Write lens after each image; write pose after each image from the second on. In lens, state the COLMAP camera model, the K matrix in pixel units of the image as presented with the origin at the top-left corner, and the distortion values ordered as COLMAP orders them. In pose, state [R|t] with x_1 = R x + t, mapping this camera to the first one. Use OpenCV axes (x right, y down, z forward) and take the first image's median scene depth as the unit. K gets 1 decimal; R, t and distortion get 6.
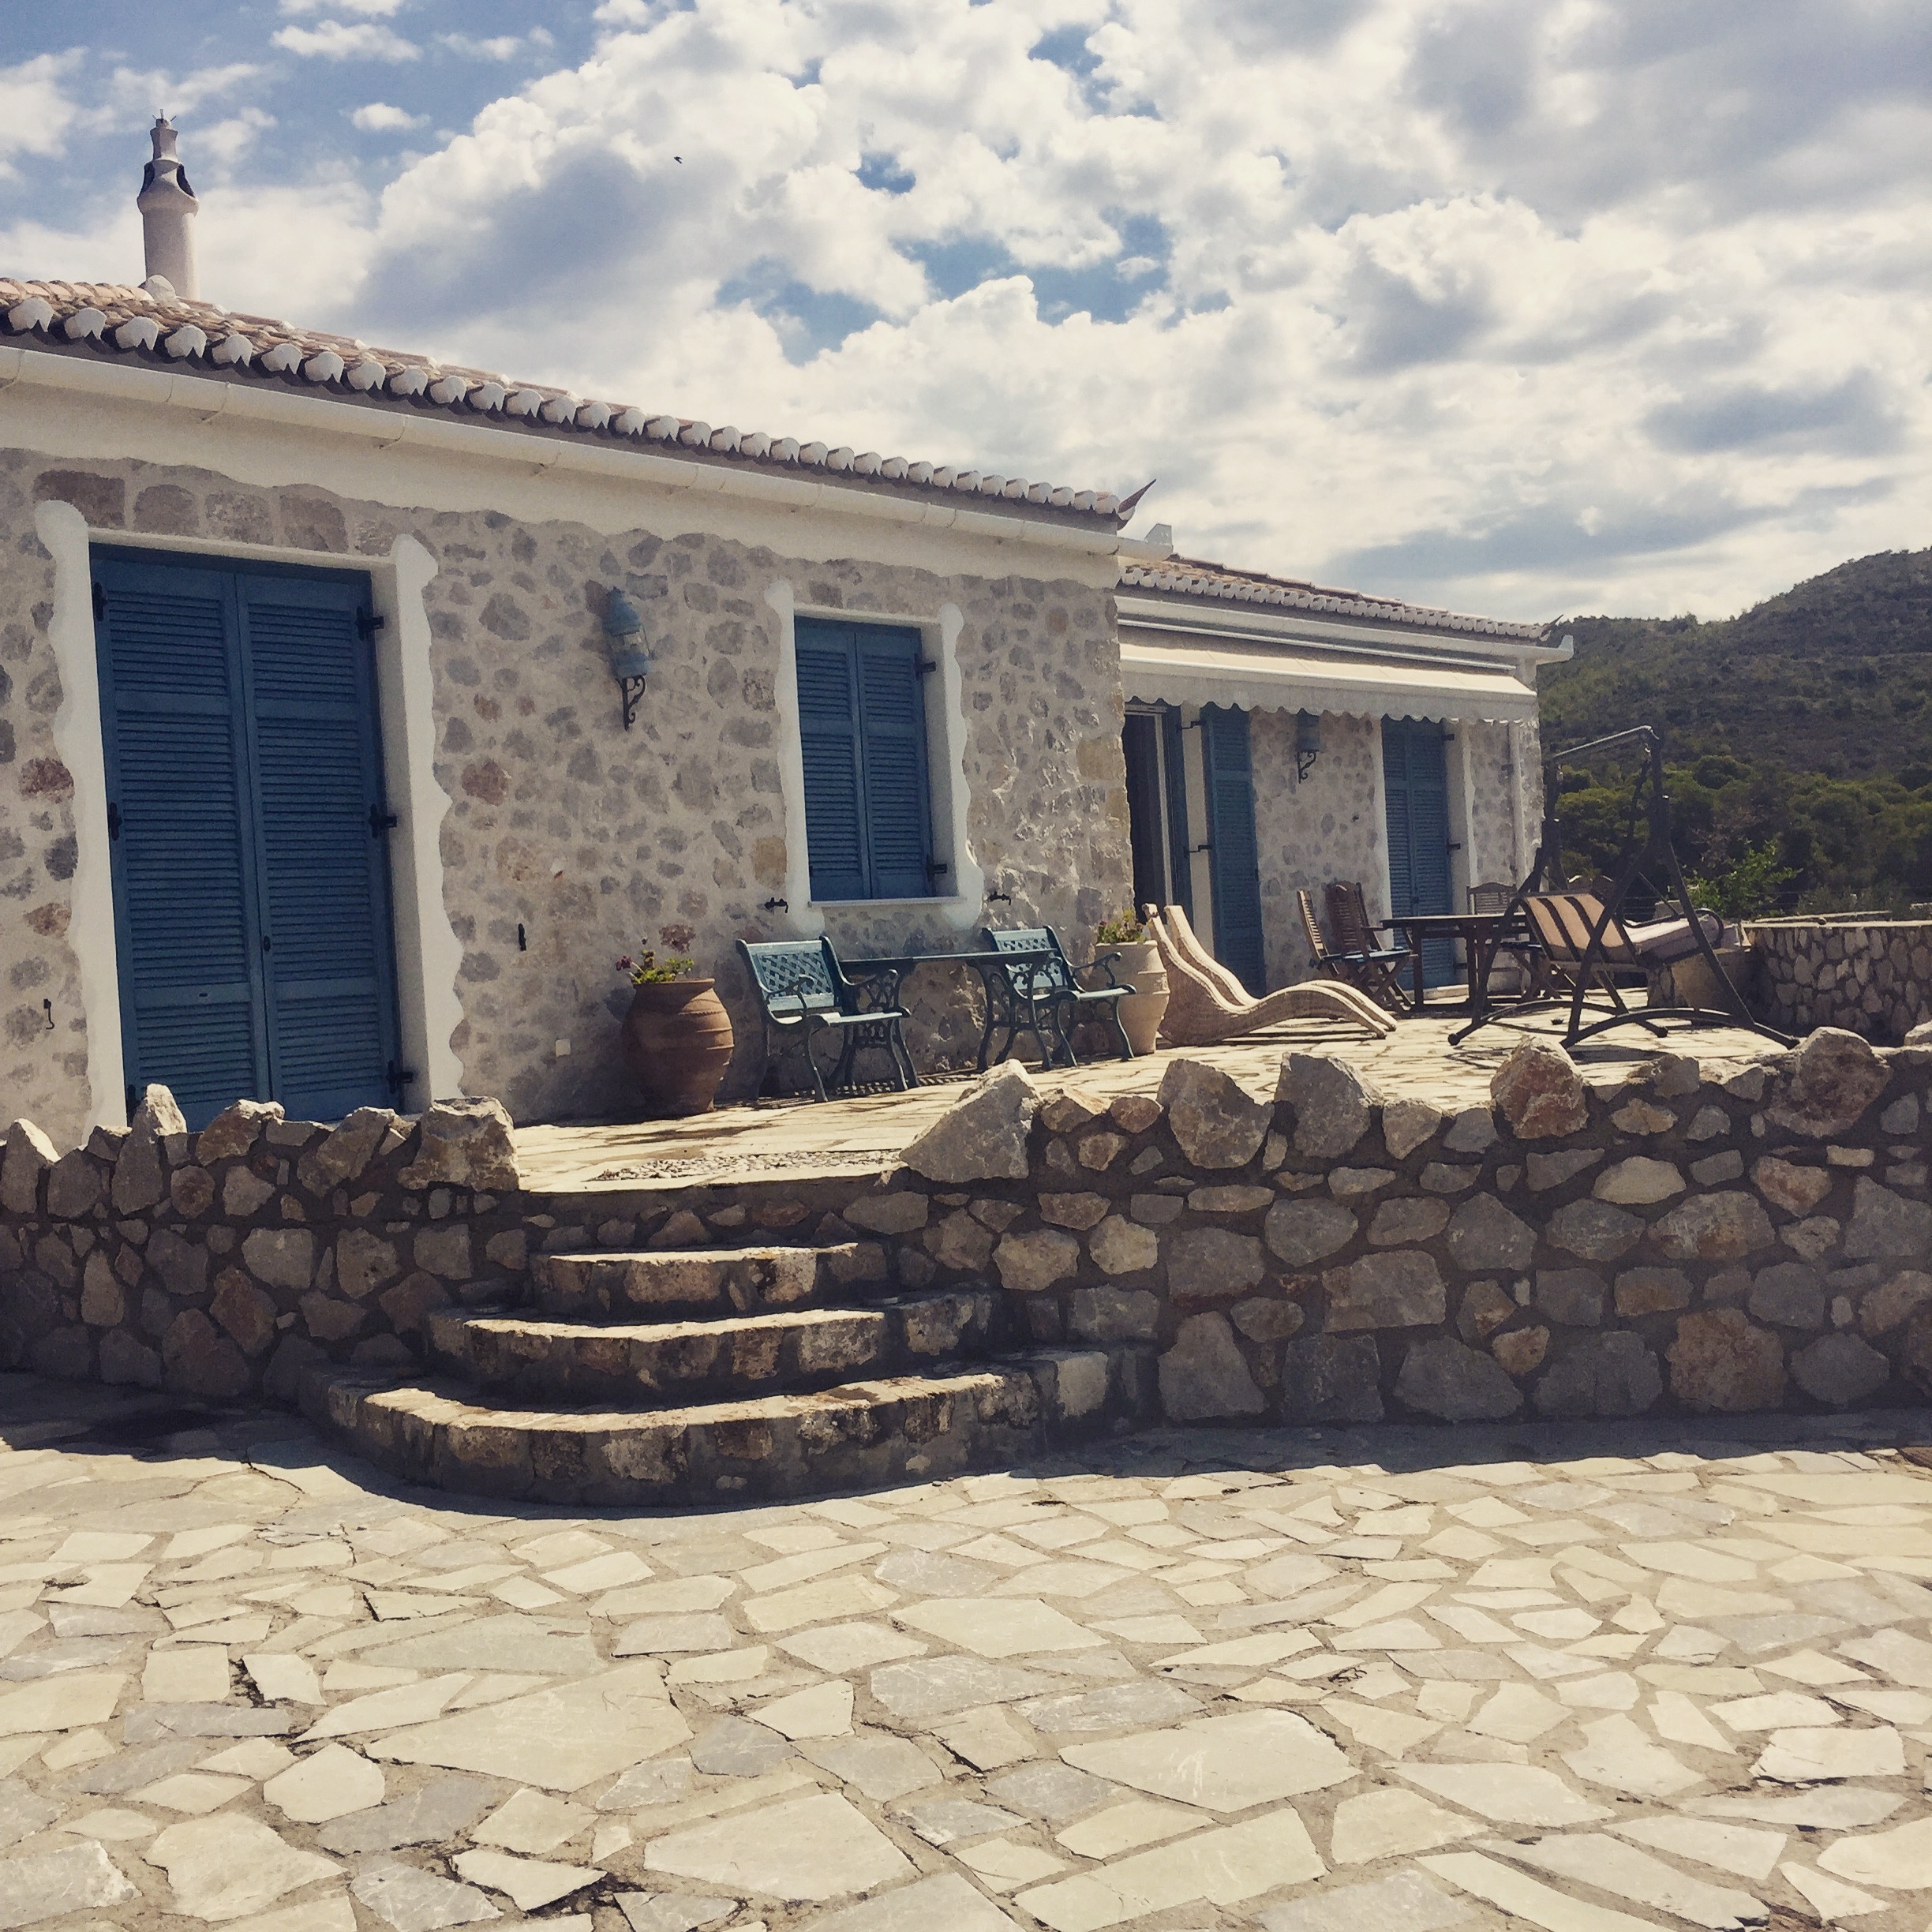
lens RADIAL K [[2173.8, 0, 962.1], [0, 2173.8, 953.7], [0, 0, 1]] dist [0.036494, 0.000000]
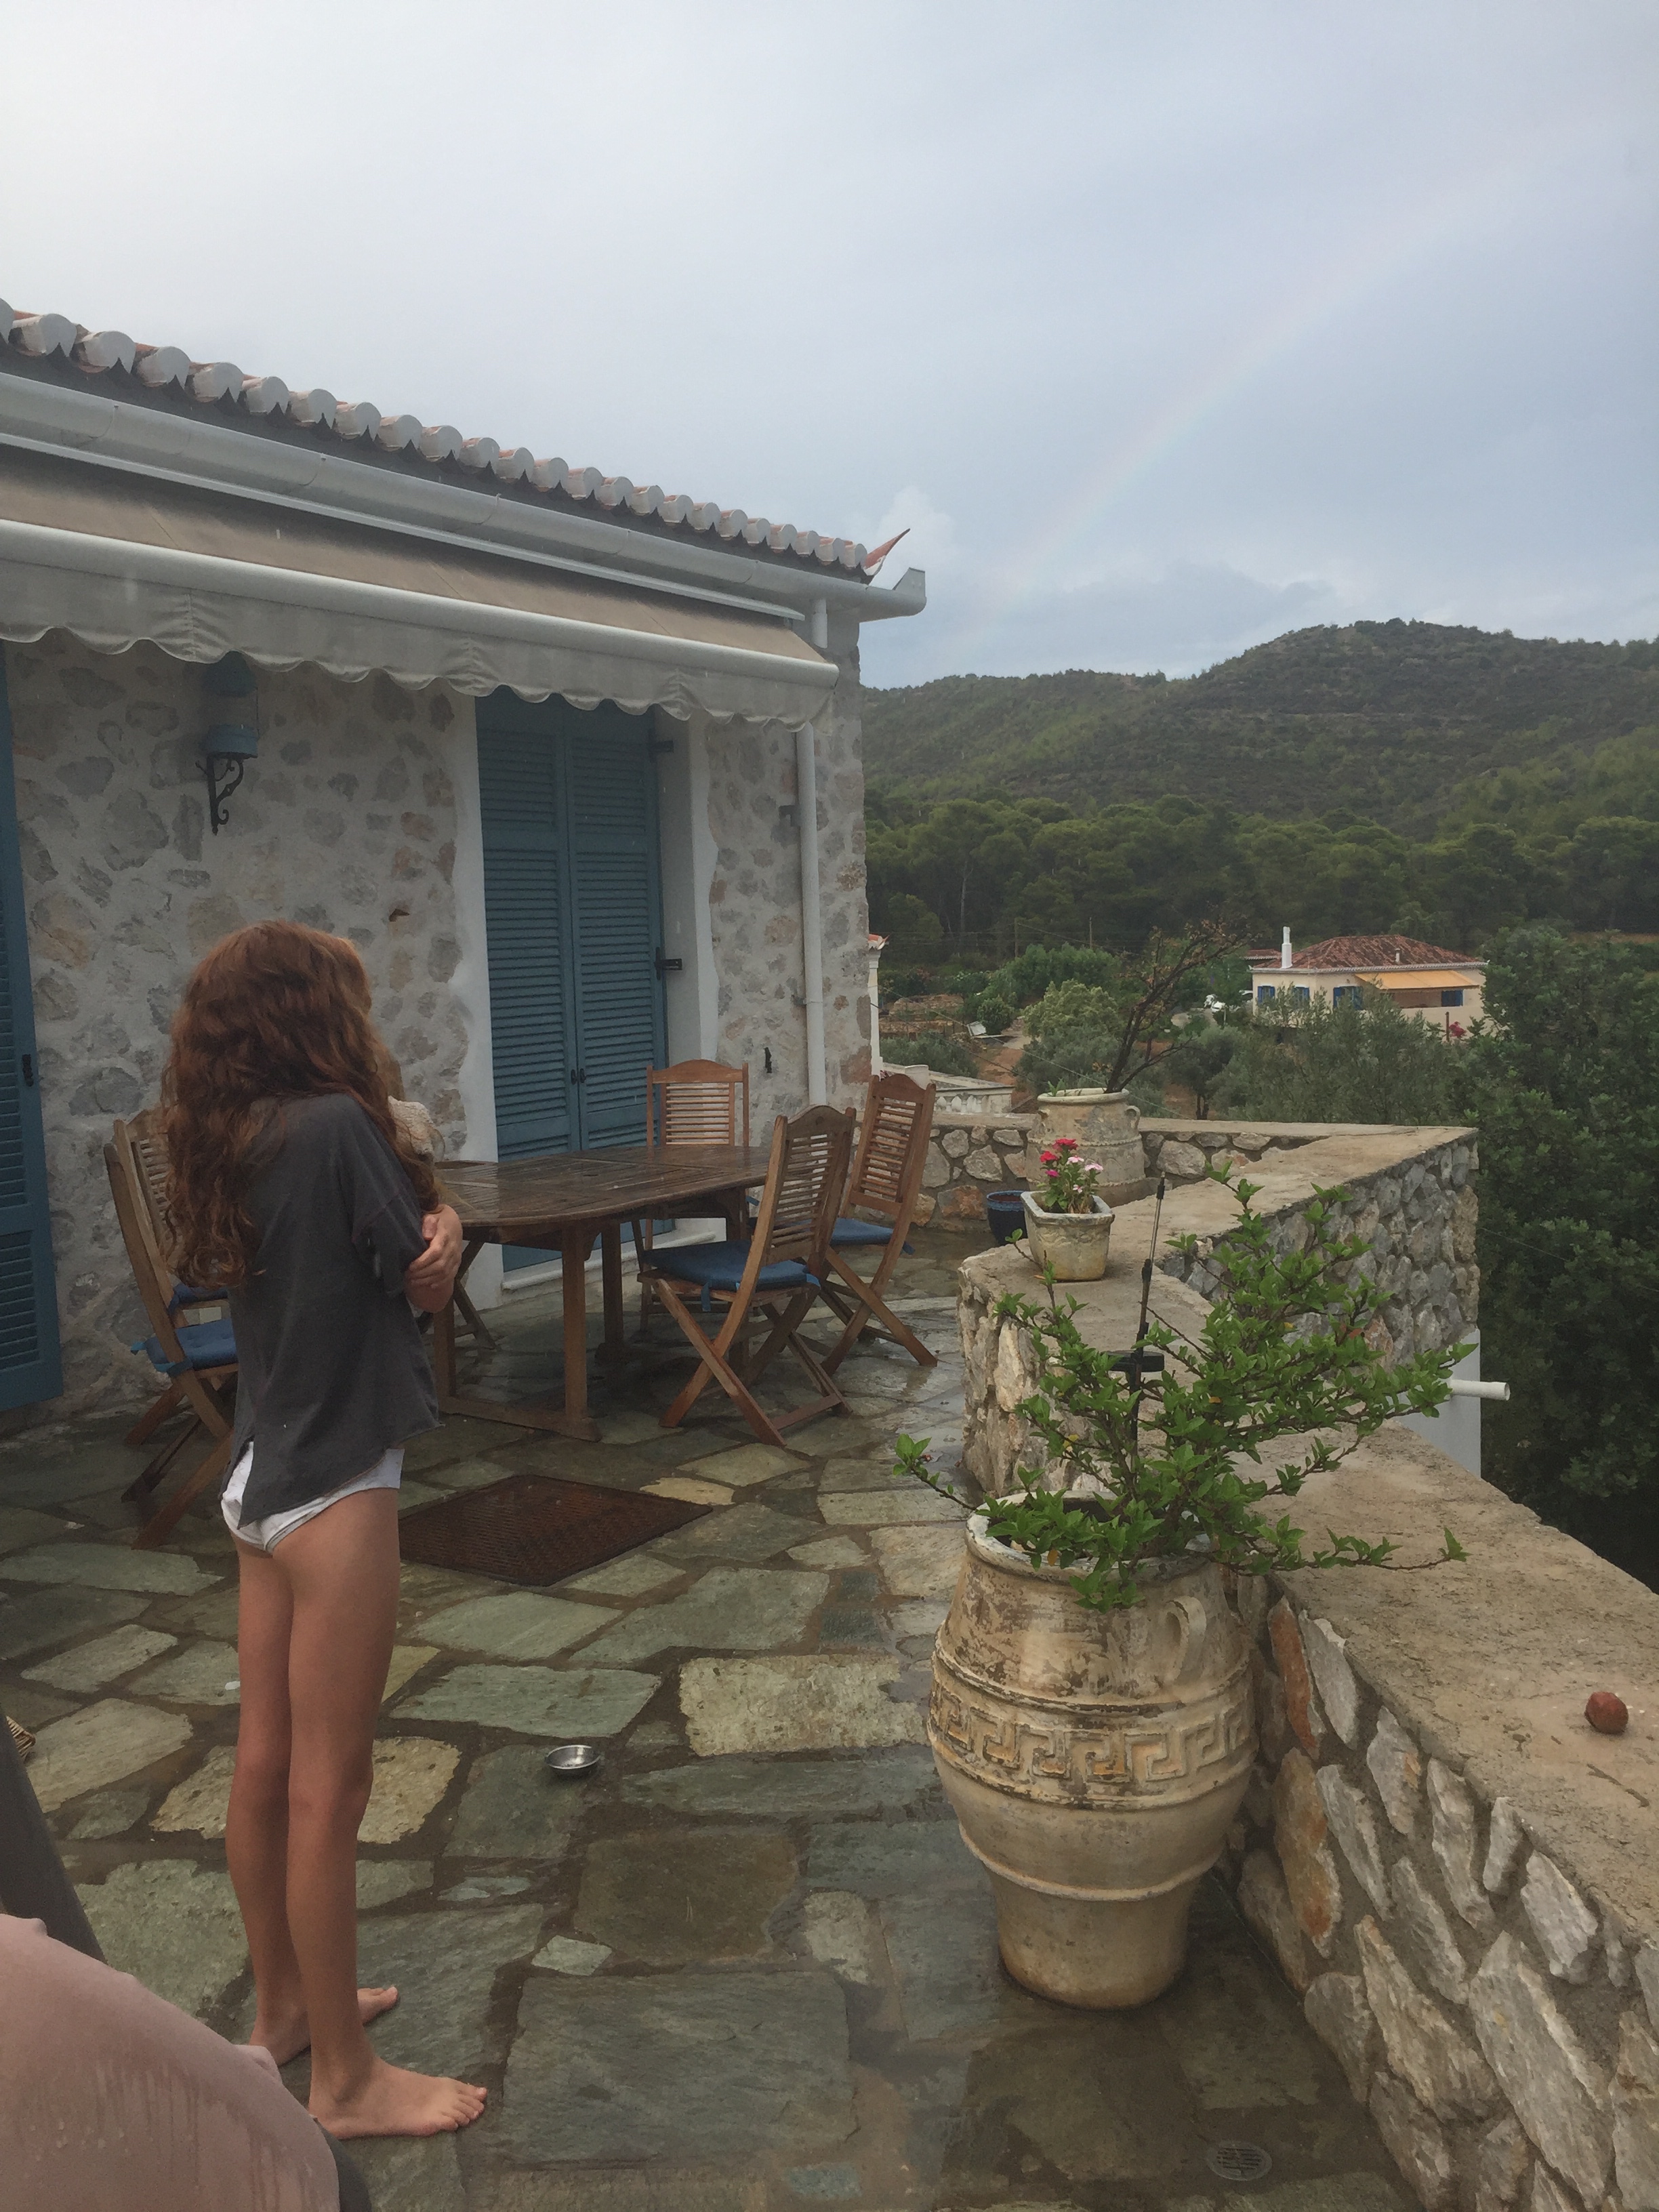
lens RADIAL K [[1865.2, 0, 853.0], [0, 1865.2, 1110.7], [0, 0, 1]] dist [0.042299, -0.047147]
pose [[0.986106, 0.010901, 0.165757, 0.562390], [-0.025299, 0.996059, 0.085003, -0.152600], [-0.164177, -0.088016, 0.982496, 1.606360]]
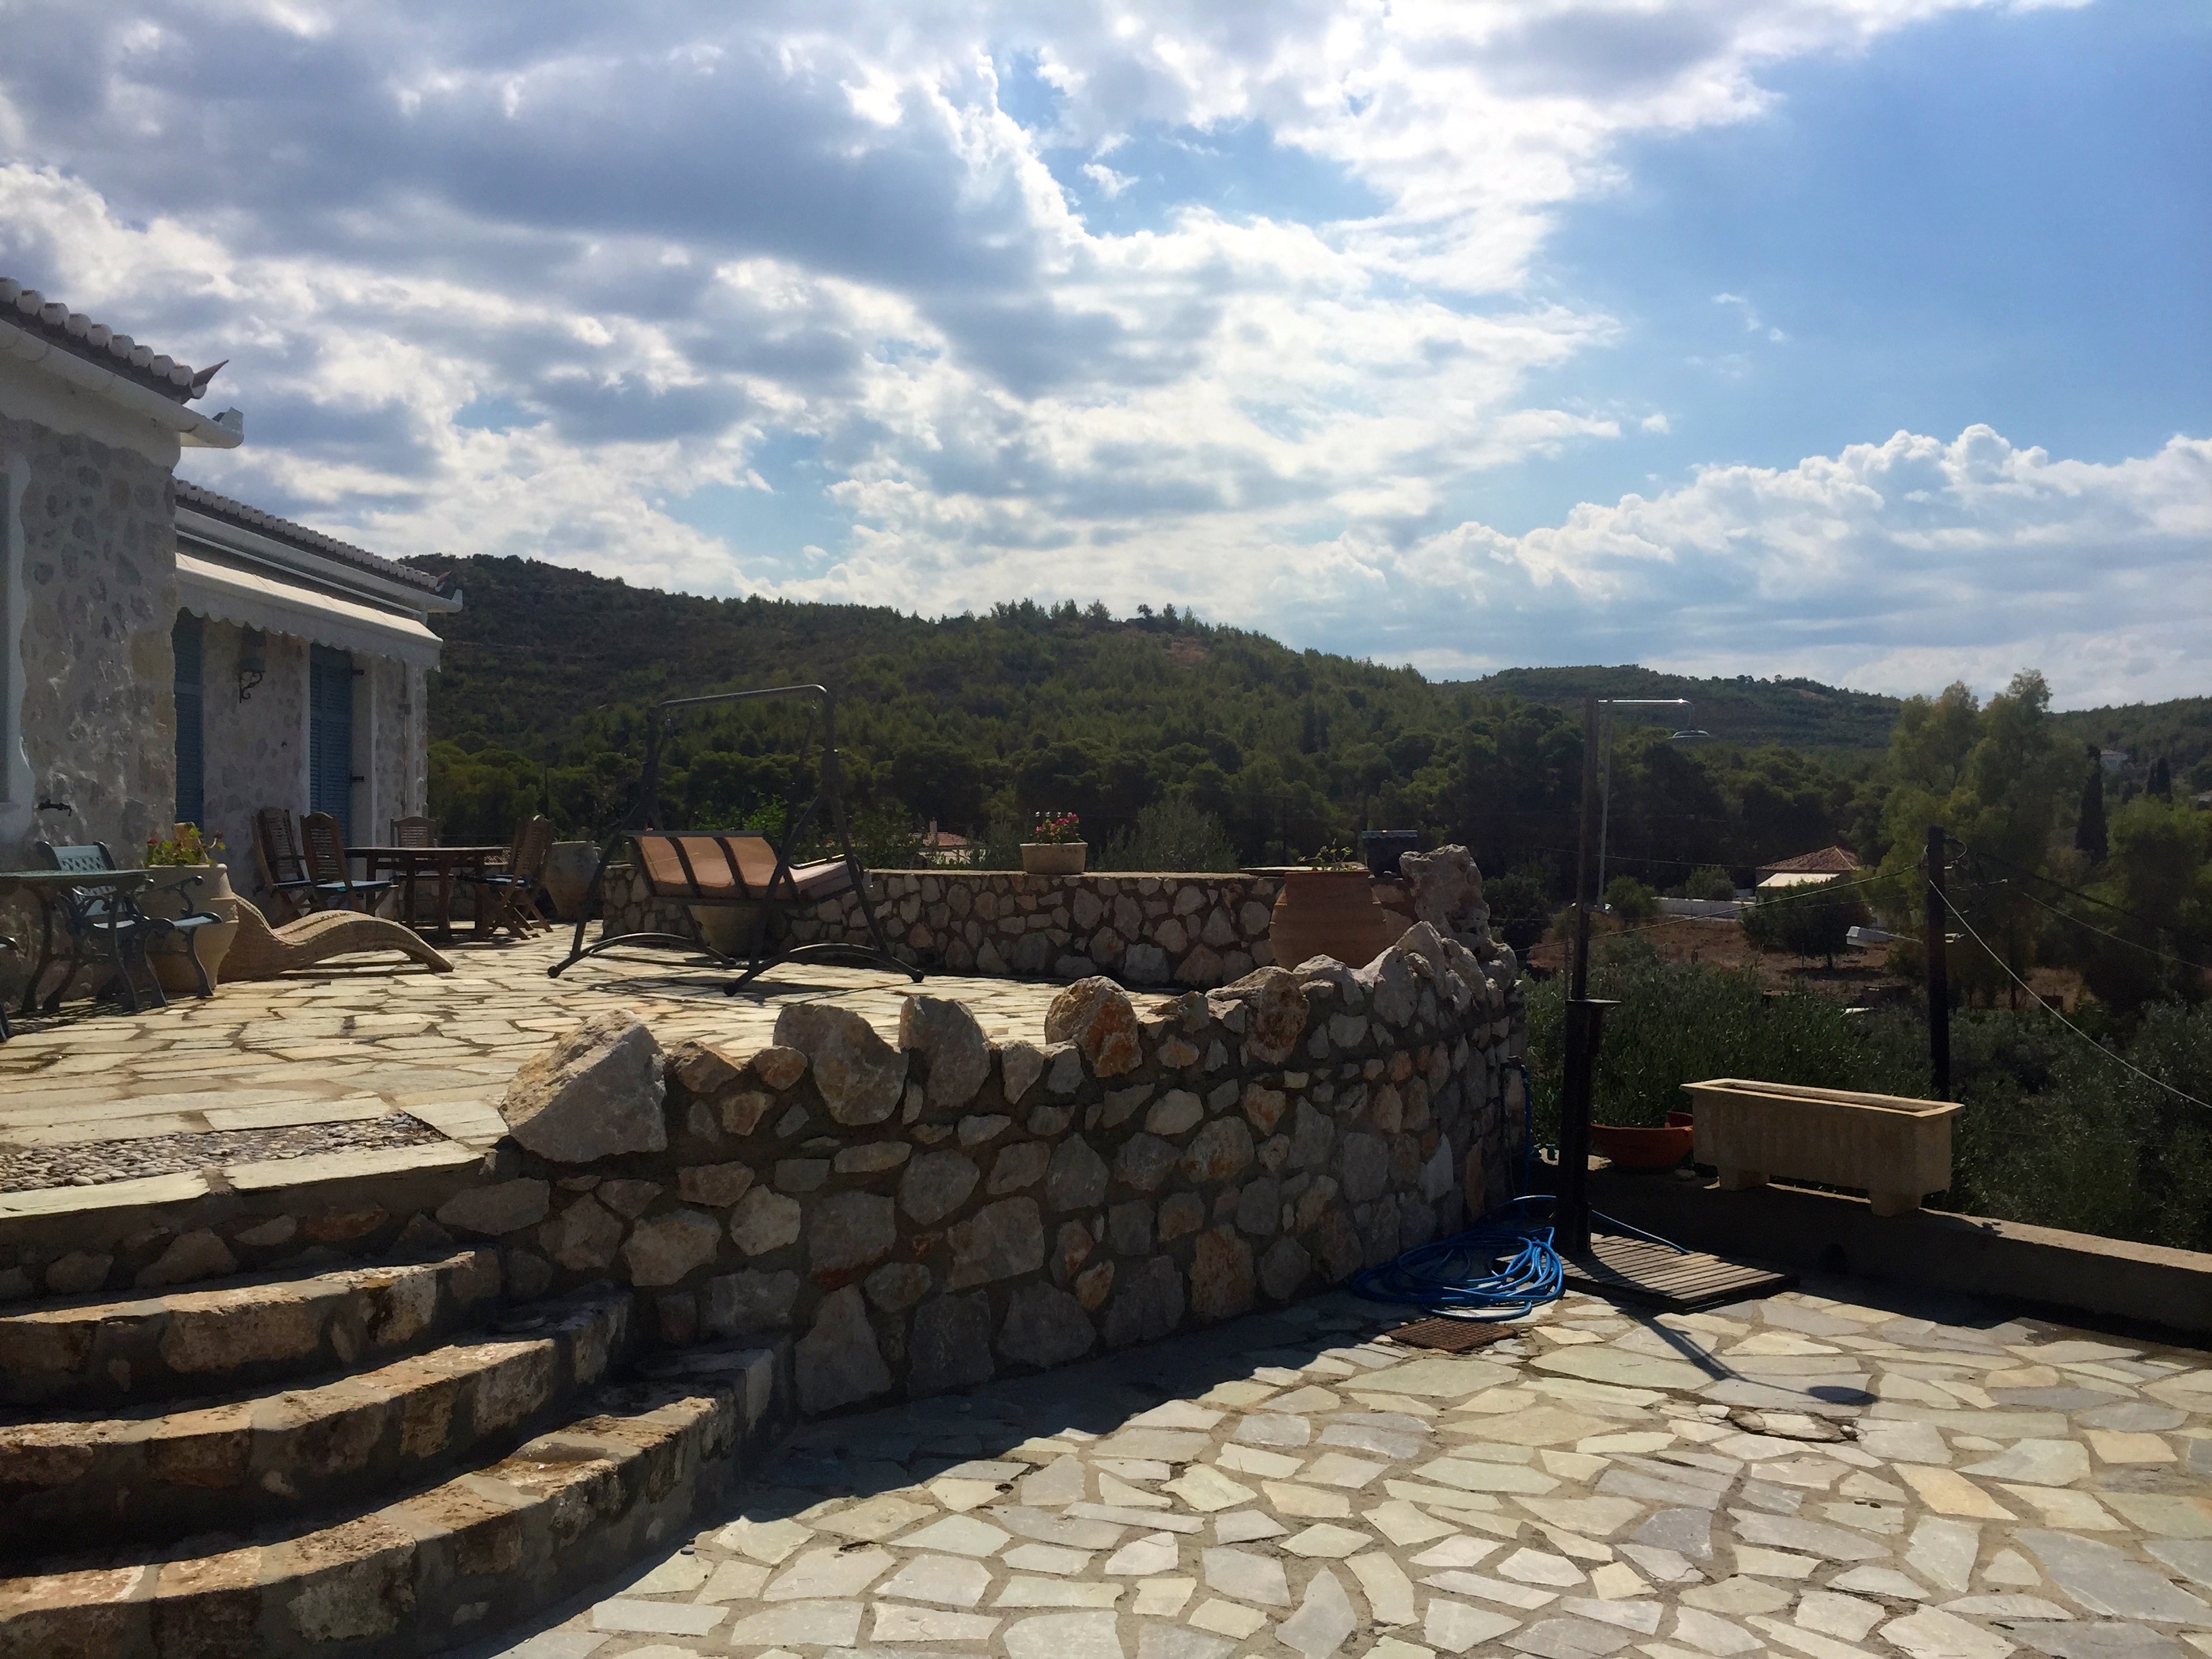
lens RADIAL K [[1865.2, 0, 1098.3], [0, 1865.2, 808.4], [0, 0, 1]] dist [0.042299, -0.047147]
pose [[0.730591, 0.055472, 0.680558, -0.339168], [-0.026570, 0.998249, -0.052843, 0.005036], [-0.682298, 0.020524, 0.730786, 0.347561]]
